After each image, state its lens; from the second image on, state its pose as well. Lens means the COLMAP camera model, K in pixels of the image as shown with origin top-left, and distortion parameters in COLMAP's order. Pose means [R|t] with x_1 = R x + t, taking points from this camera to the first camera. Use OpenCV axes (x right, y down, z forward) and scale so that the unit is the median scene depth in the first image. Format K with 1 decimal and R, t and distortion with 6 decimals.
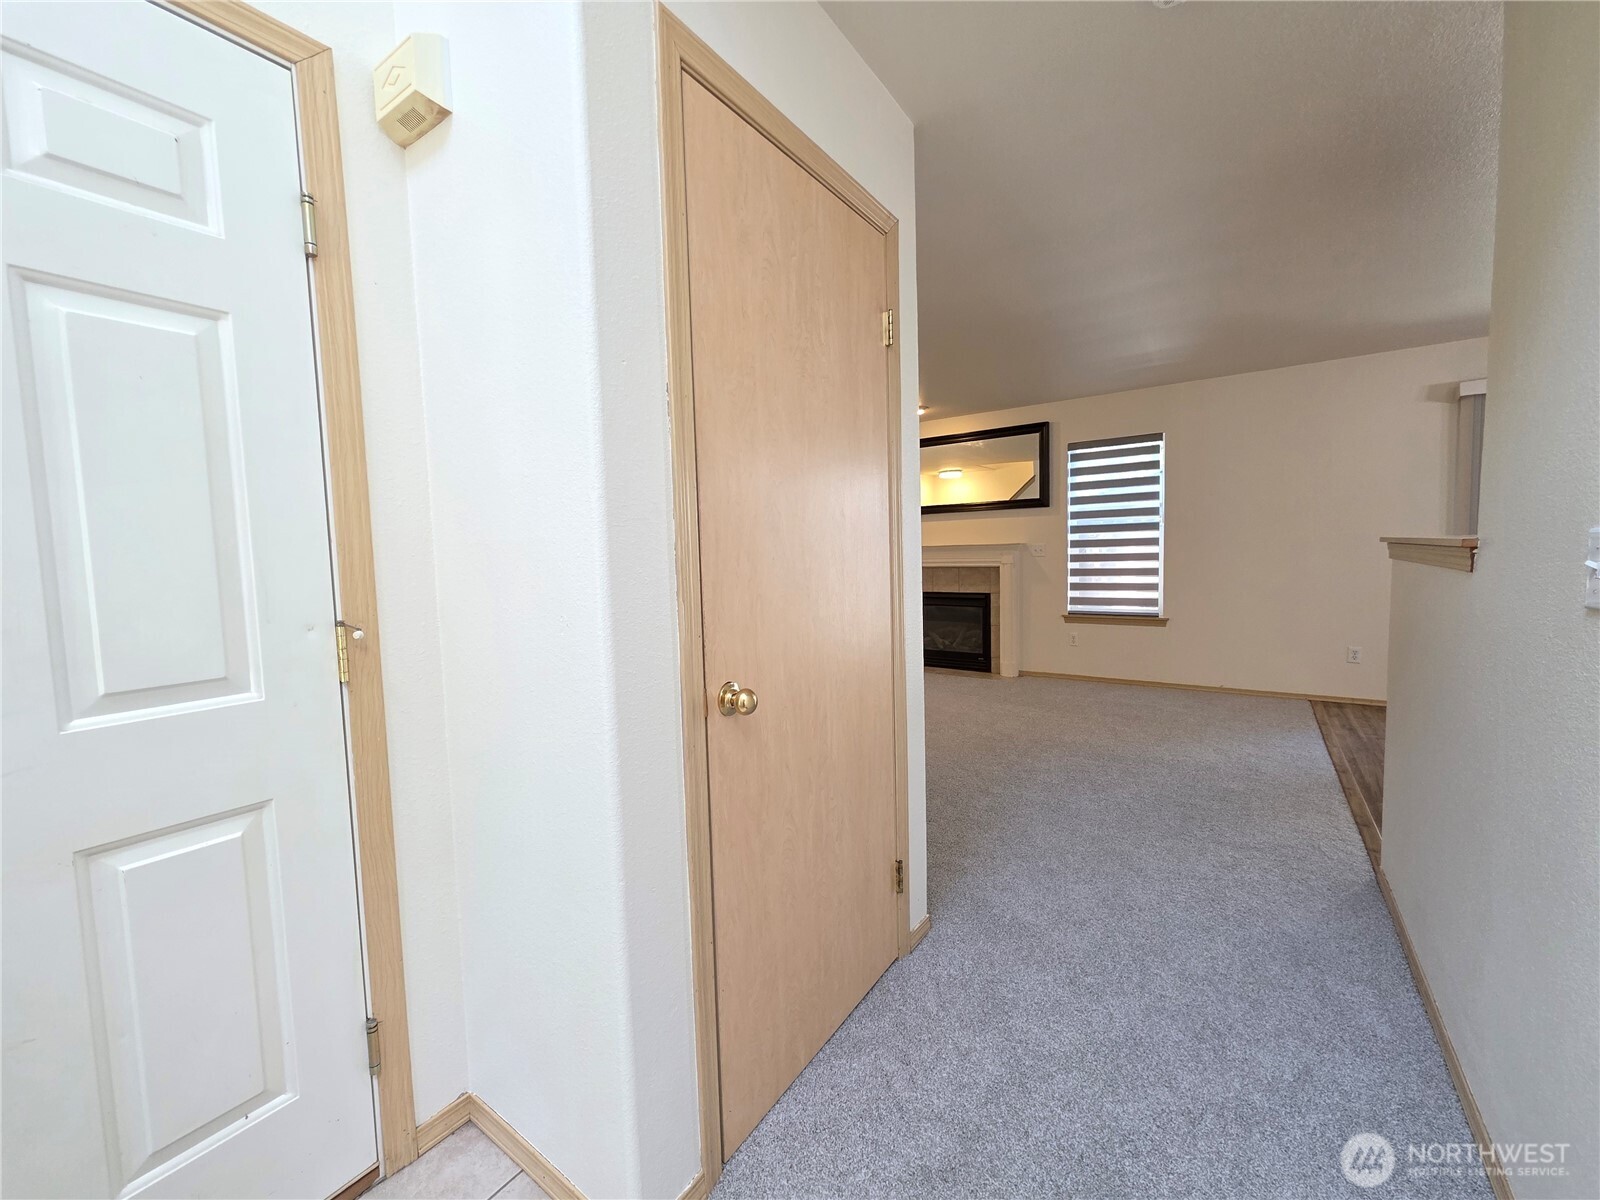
lens RADIAL K [[637.1, 0, 790.9], [0, 637.1, 595.7], [0, 0, 1]] dist [0.001837, -0.000271]
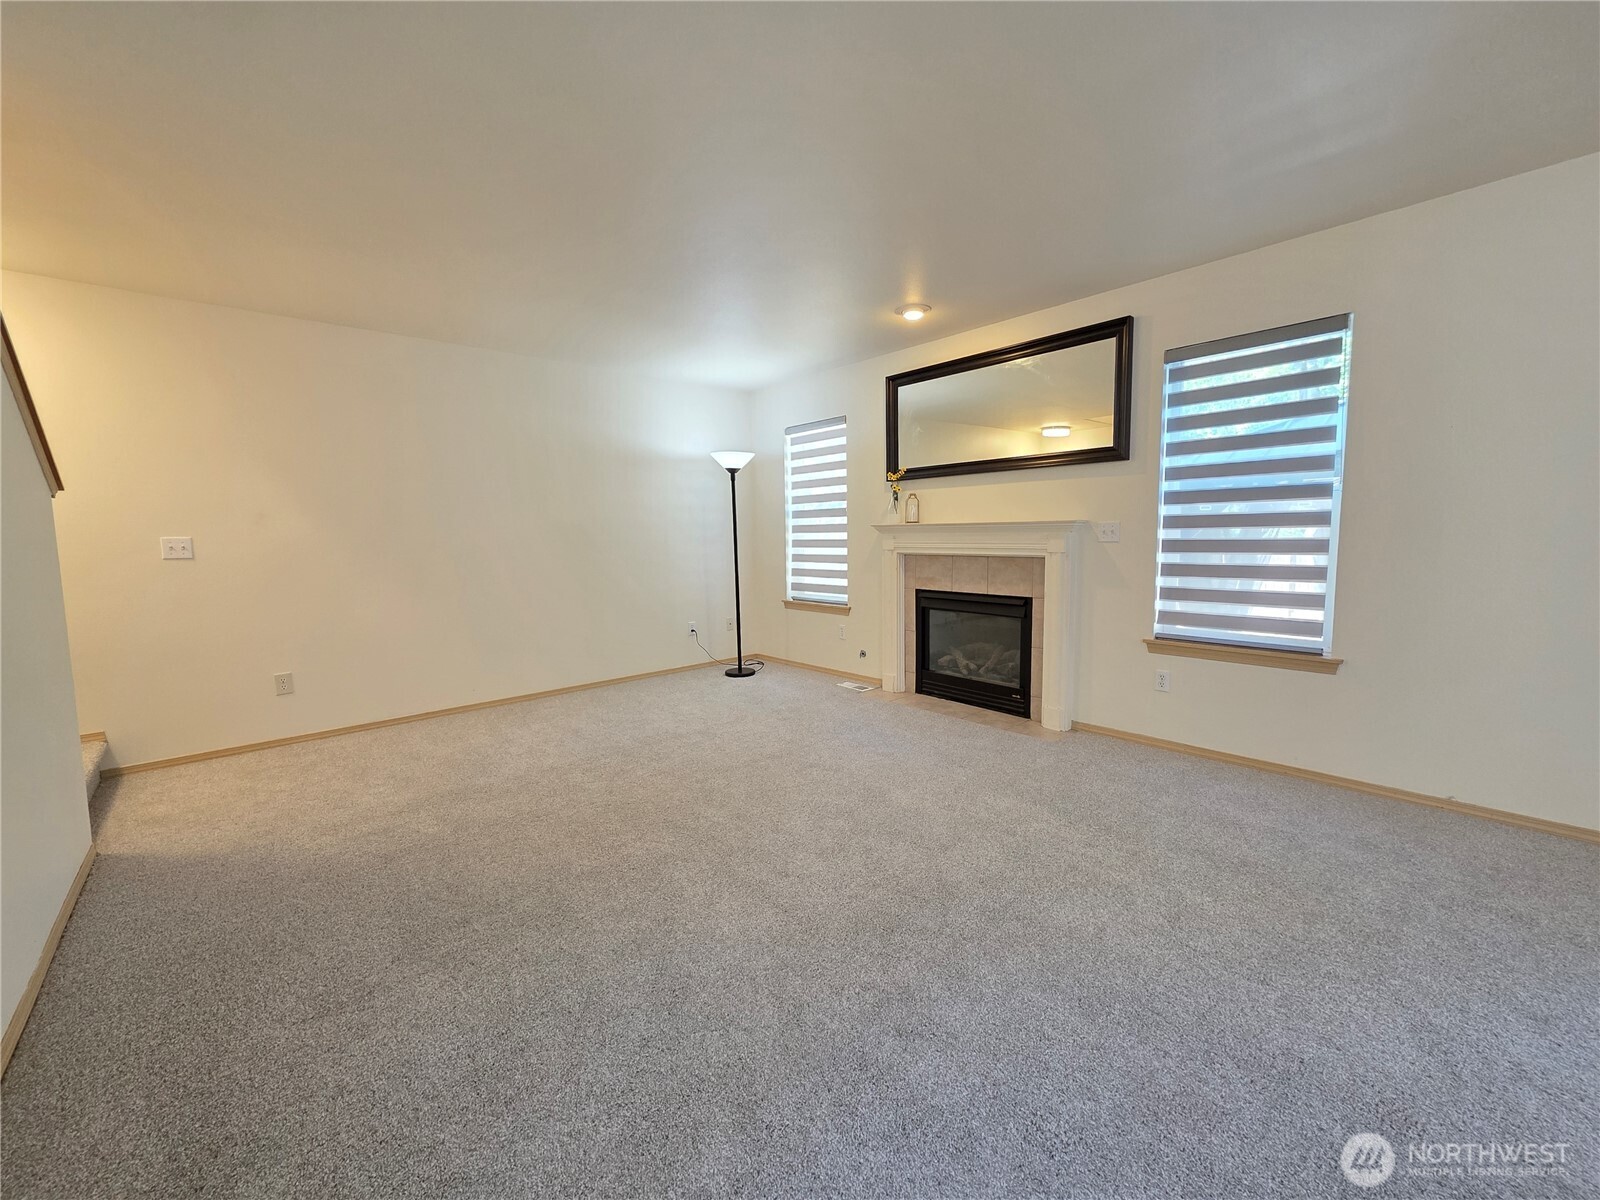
lens RADIAL K [[637.1, 0, 792.2], [0, 637.1, 592.8], [0, 0, 1]] dist [0.001837, -0.000271]
pose [[0.975370, 0.030600, -0.218444, 0.231195], [-0.023199, 0.999069, 0.036367, -0.028362], [0.219353, -0.030404, 0.975172, 0.338023]]
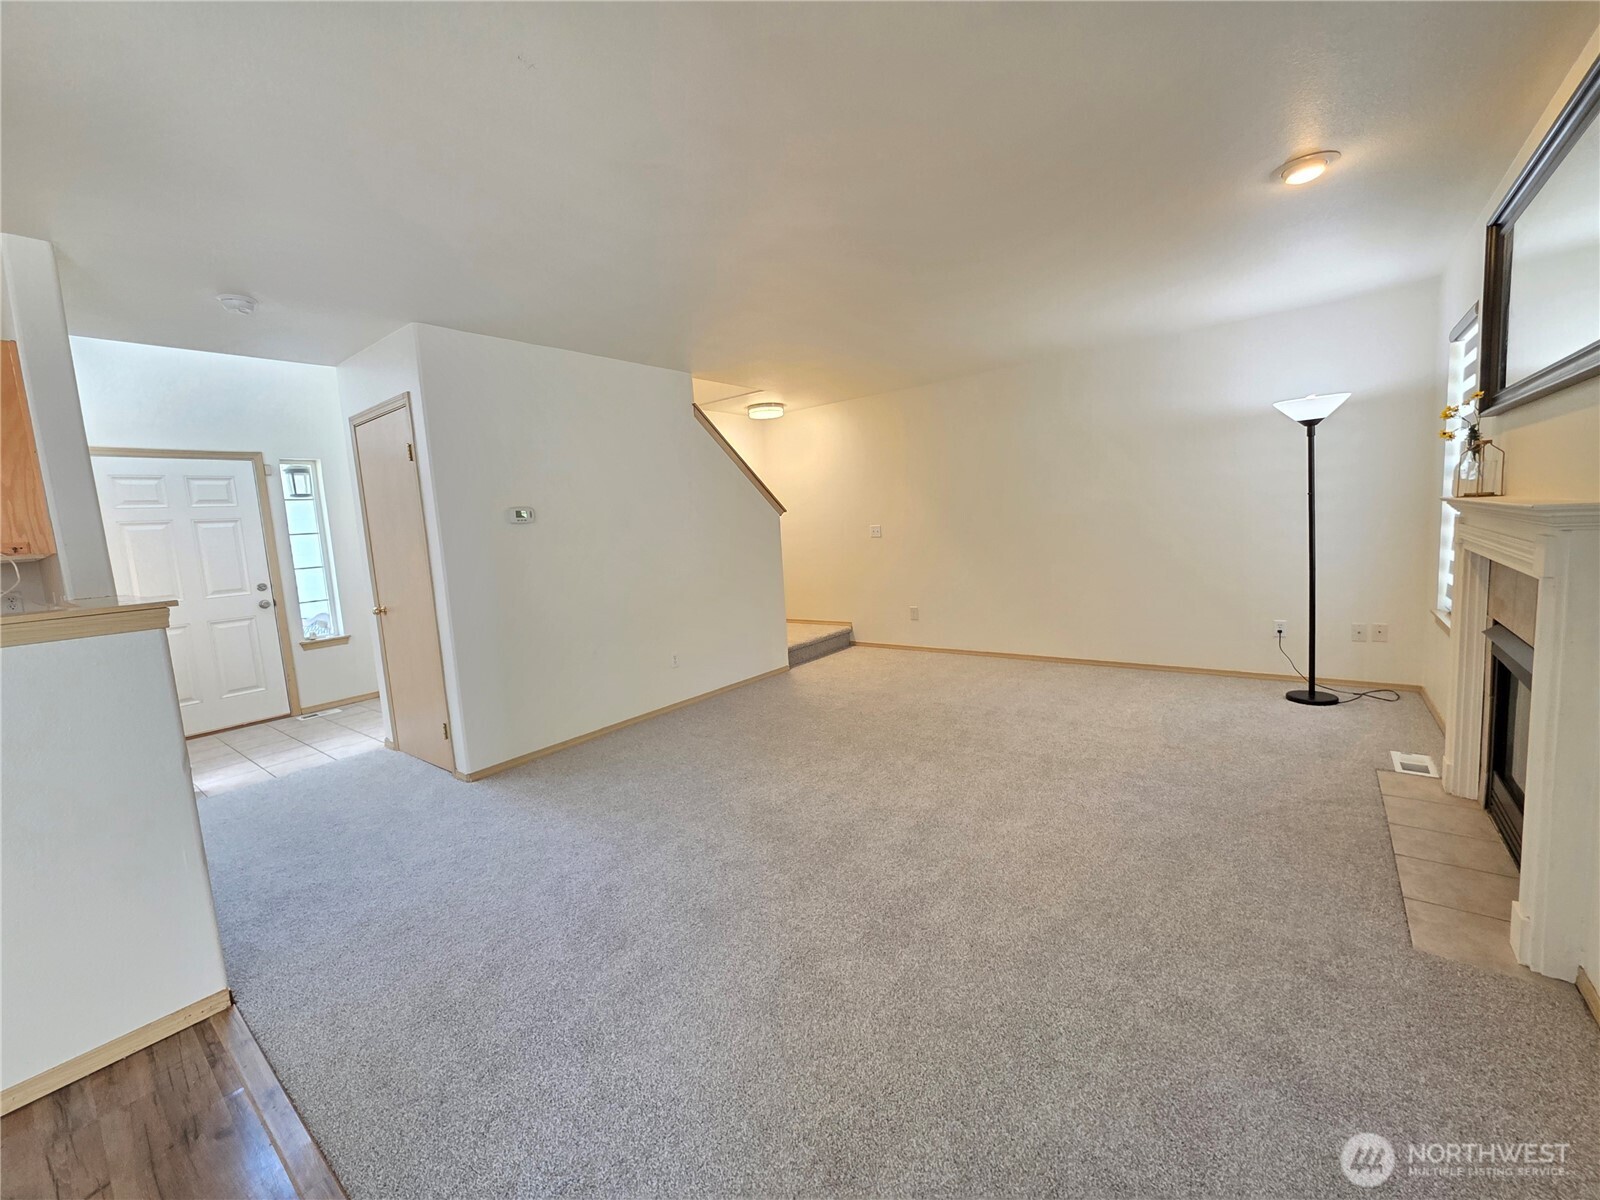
lens RADIAL K [[637.1, 0, 790.9], [0, 637.1, 594.3], [0, 0, 1]] dist [0.001837, -0.000271]
pose [[-0.046935, 0.144896, -0.988333, 0.653863], [-0.001866, 0.989409, 0.145142, -0.086615], [0.998896, 0.008656, -0.046168, 0.703263]]
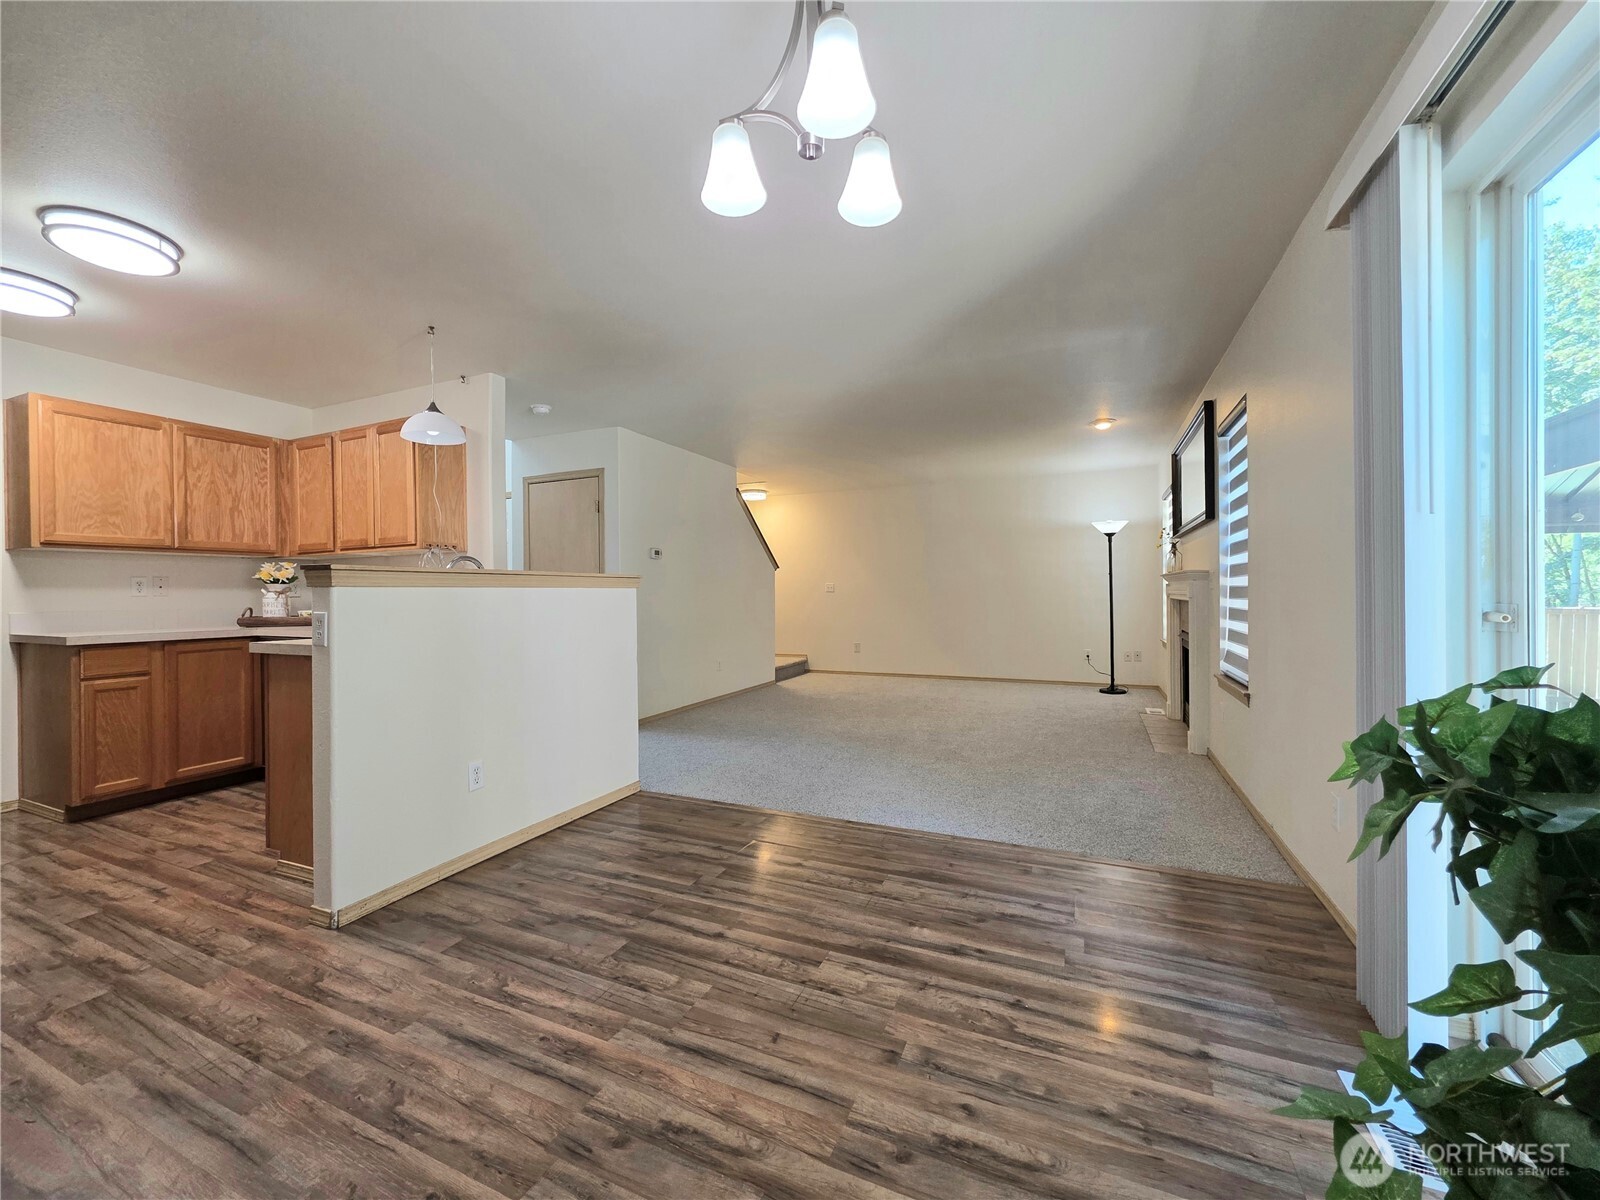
lens RADIAL K [[637.1, 0, 789.8], [0, 637.1, 596.6], [0, 0, 1]] dist [0.001837, -0.000271]
pose [[0.194821, 0.033435, -0.980269, 1.013021], [-0.065632, 0.997623, 0.020983, -0.038671], [0.978640, 0.060249, 0.196552, 0.406094]]
